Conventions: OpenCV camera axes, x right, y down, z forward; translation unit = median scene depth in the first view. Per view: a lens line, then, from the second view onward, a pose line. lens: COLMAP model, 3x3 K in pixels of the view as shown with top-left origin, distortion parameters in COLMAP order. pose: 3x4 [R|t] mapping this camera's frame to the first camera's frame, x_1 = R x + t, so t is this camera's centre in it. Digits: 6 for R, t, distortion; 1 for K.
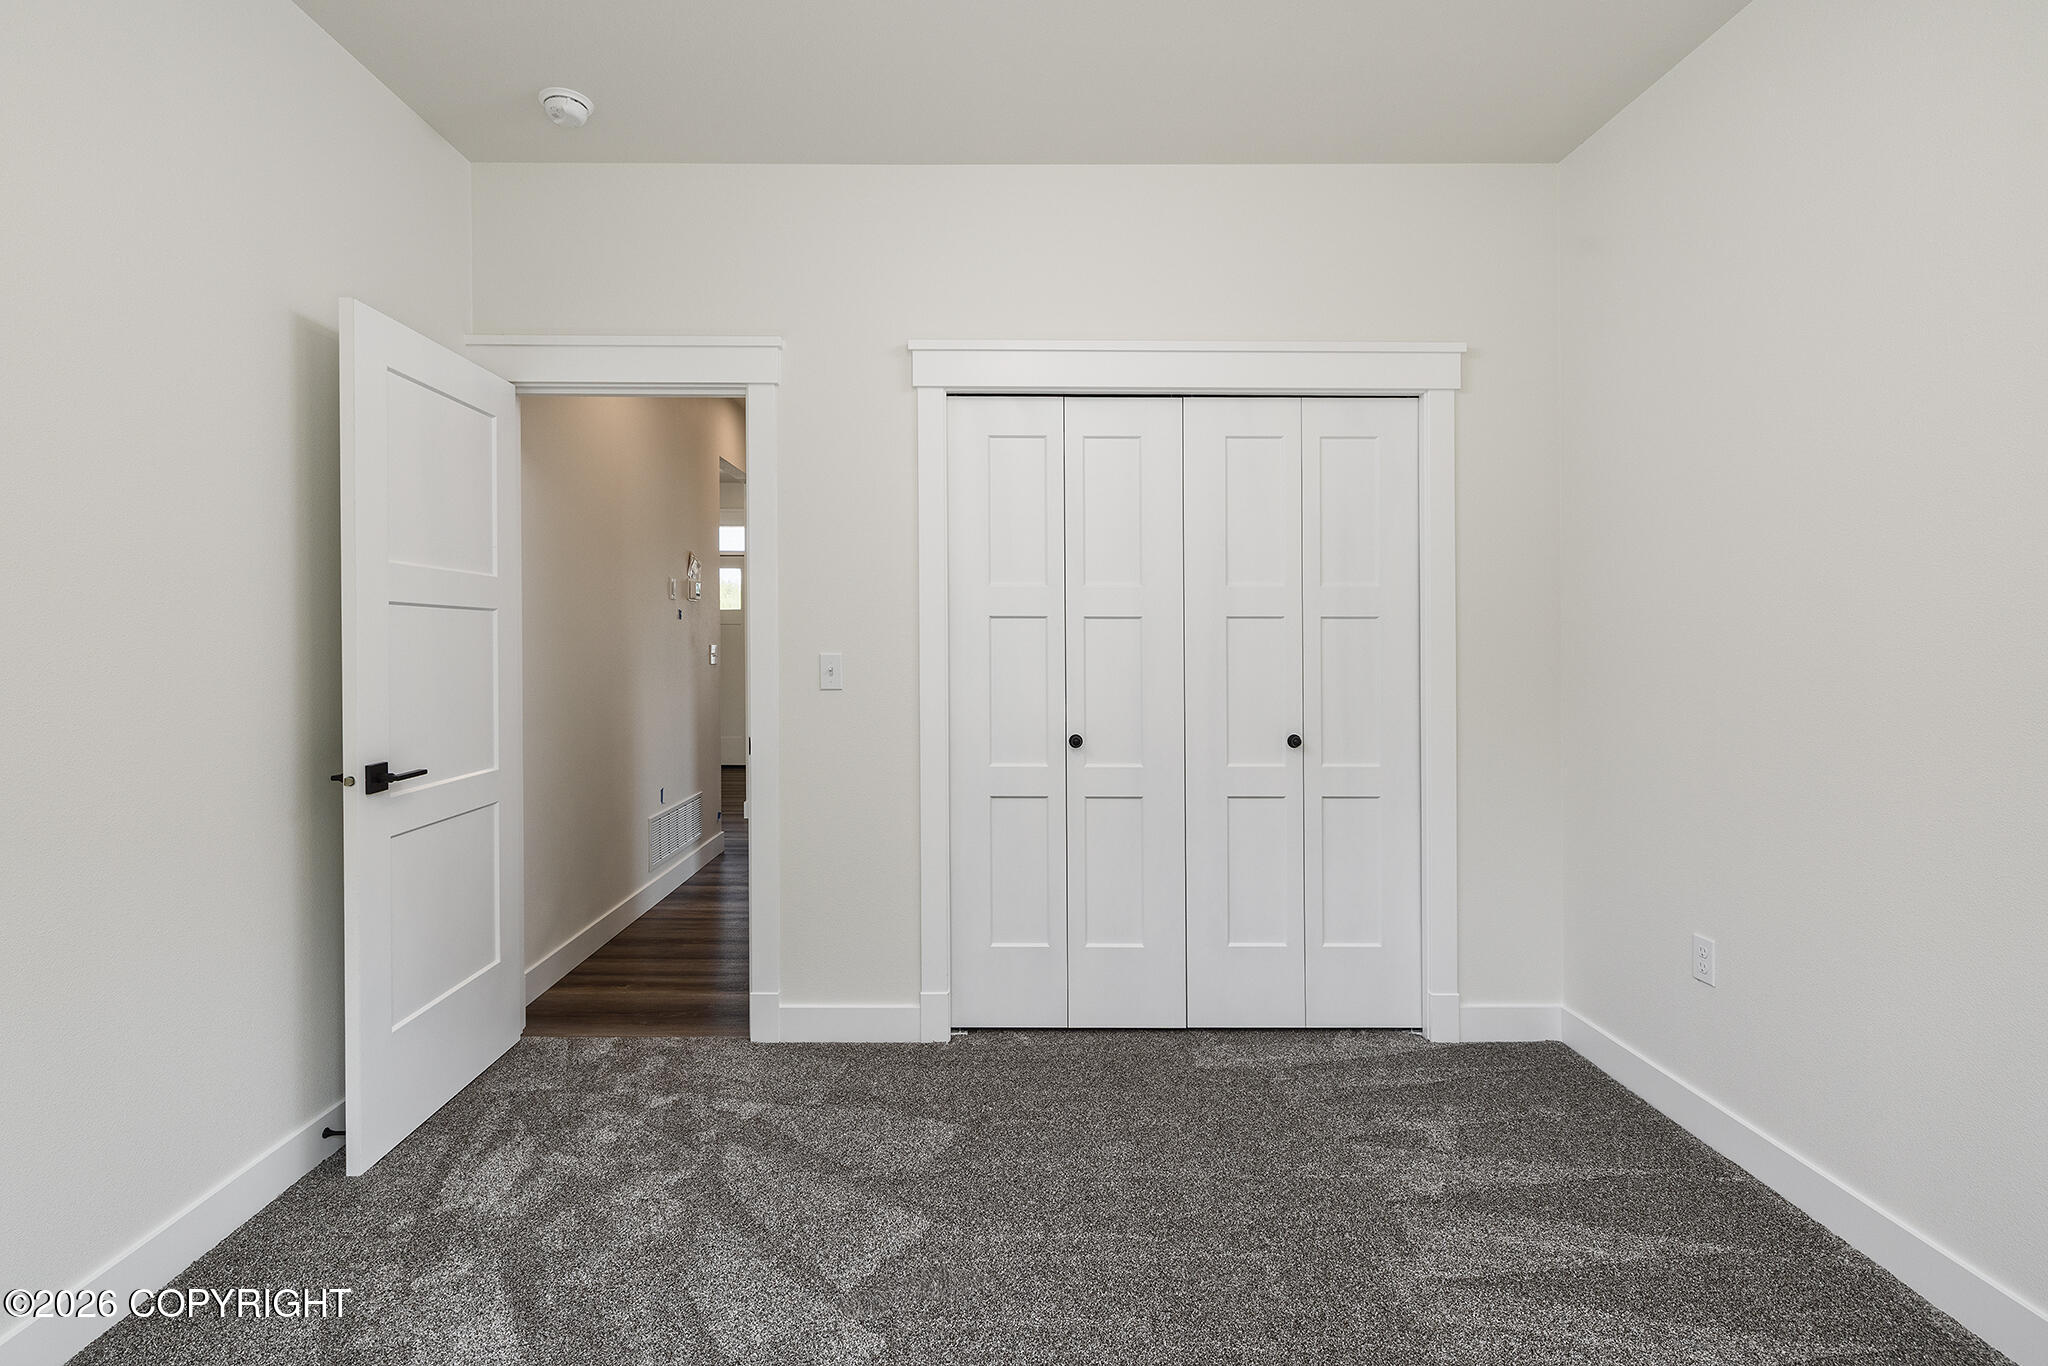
lens RADIAL K [[863.2, 0, 1015.0], [0, 863.2, 651.3], [0, 0, 1]] dist [0.003374, 0.000564]
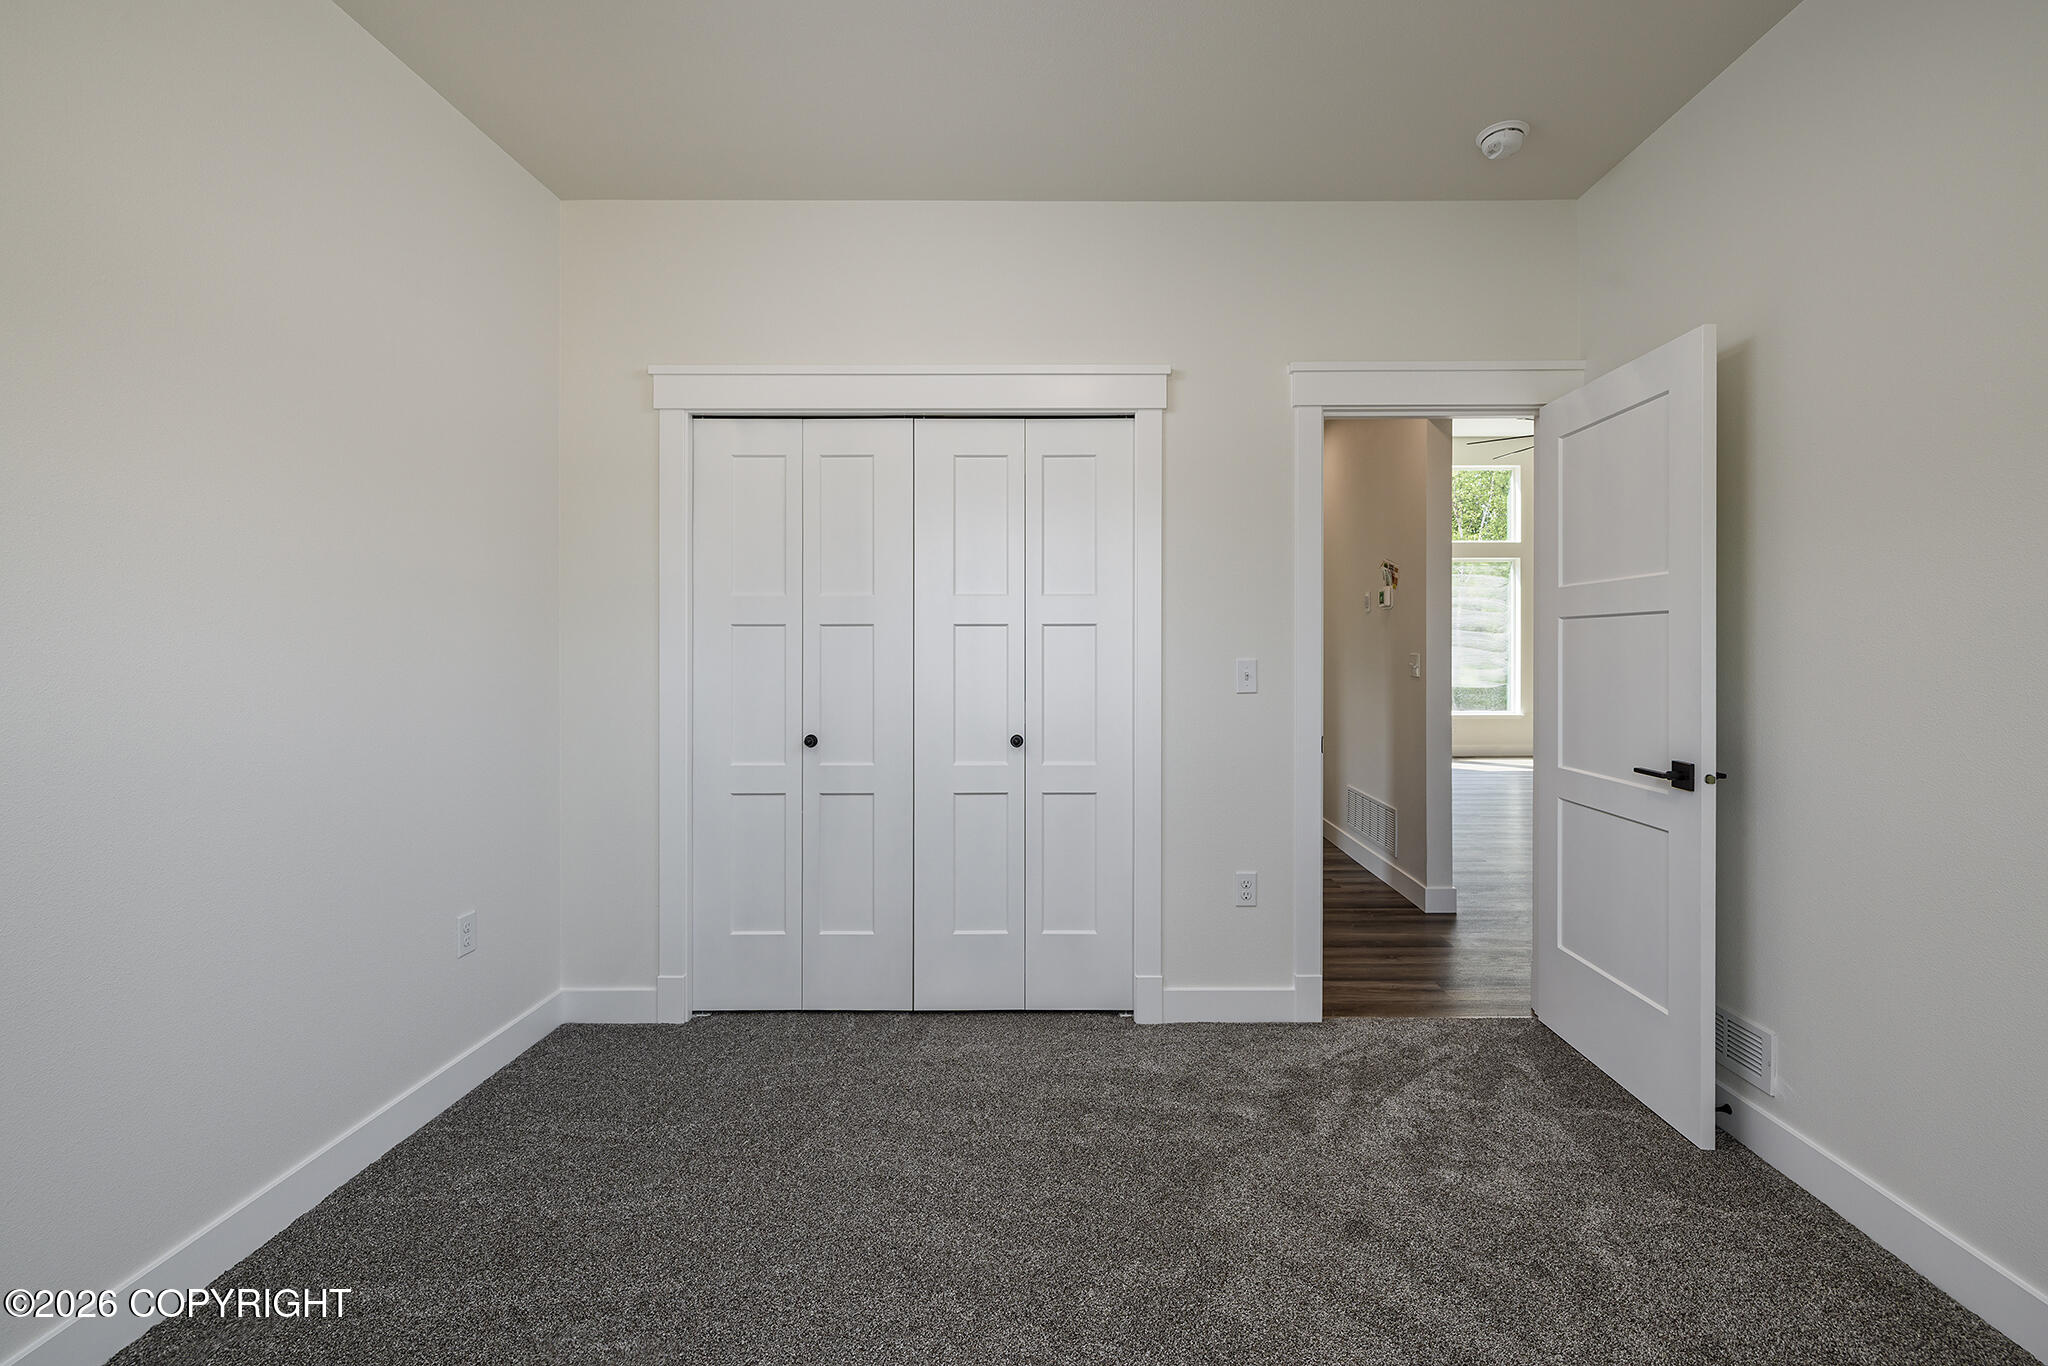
lens RADIAL K [[809.0, 0, 1075.8], [0, 809.0, 659.6], [0, 0, 1]] dist [-0.000064, -0.000188]
pose [[0.999951, -0.002395, -0.009632, 0.406292], [0.002423, 0.999993, 0.002892, 0.001359], [0.009625, -0.002915, 0.999949, 0.005597]]
